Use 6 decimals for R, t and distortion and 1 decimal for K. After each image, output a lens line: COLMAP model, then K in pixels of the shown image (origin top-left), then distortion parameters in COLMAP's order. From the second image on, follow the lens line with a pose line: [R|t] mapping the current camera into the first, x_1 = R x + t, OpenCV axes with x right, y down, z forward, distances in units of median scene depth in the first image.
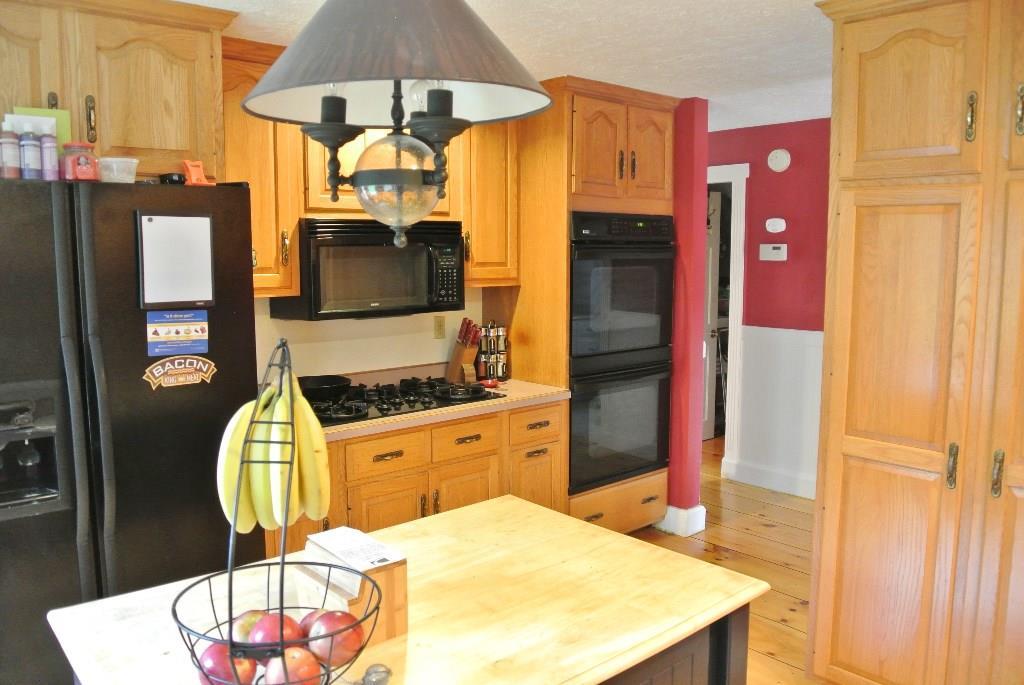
lens RADIAL K [[794.4, 0, 512.0], [0, 794.4, 342.5], [0, 0, 1]] dist [-0.051417, -0.002458]
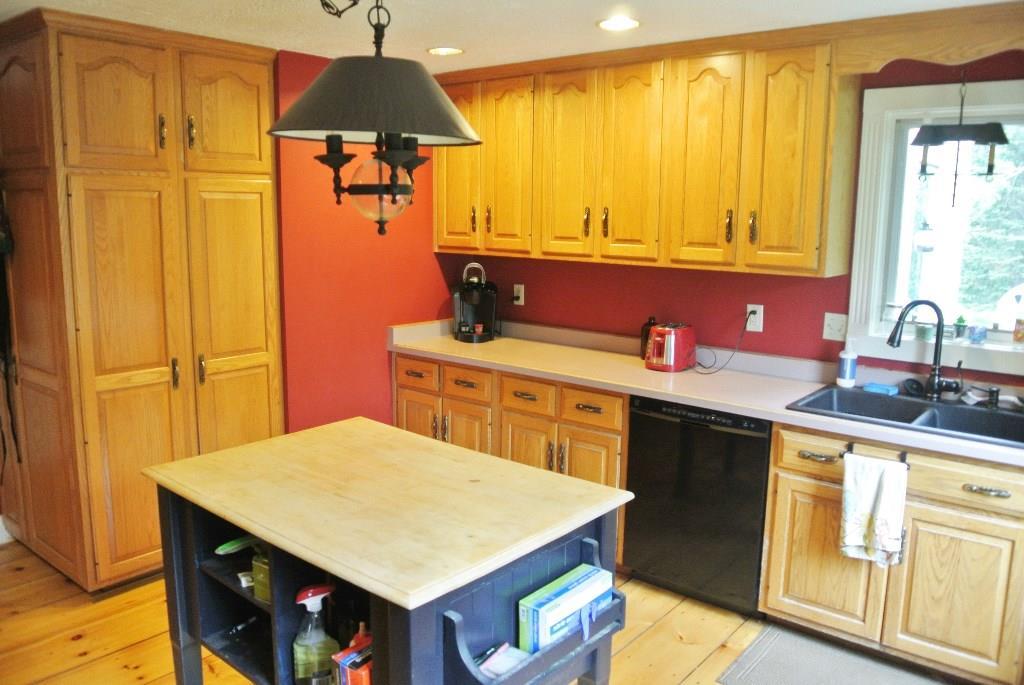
lens RADIAL K [[815.0, 0, 512.0], [0, 815.0, 342.5], [0, 0, 1]] dist [-0.005333, -0.003366]
pose [[-0.148354, -0.162933, 0.975420, -0.988922], [0.101449, 0.978623, 0.178898, -0.104840], [-0.983717, 0.125495, -0.128654, 0.568888]]
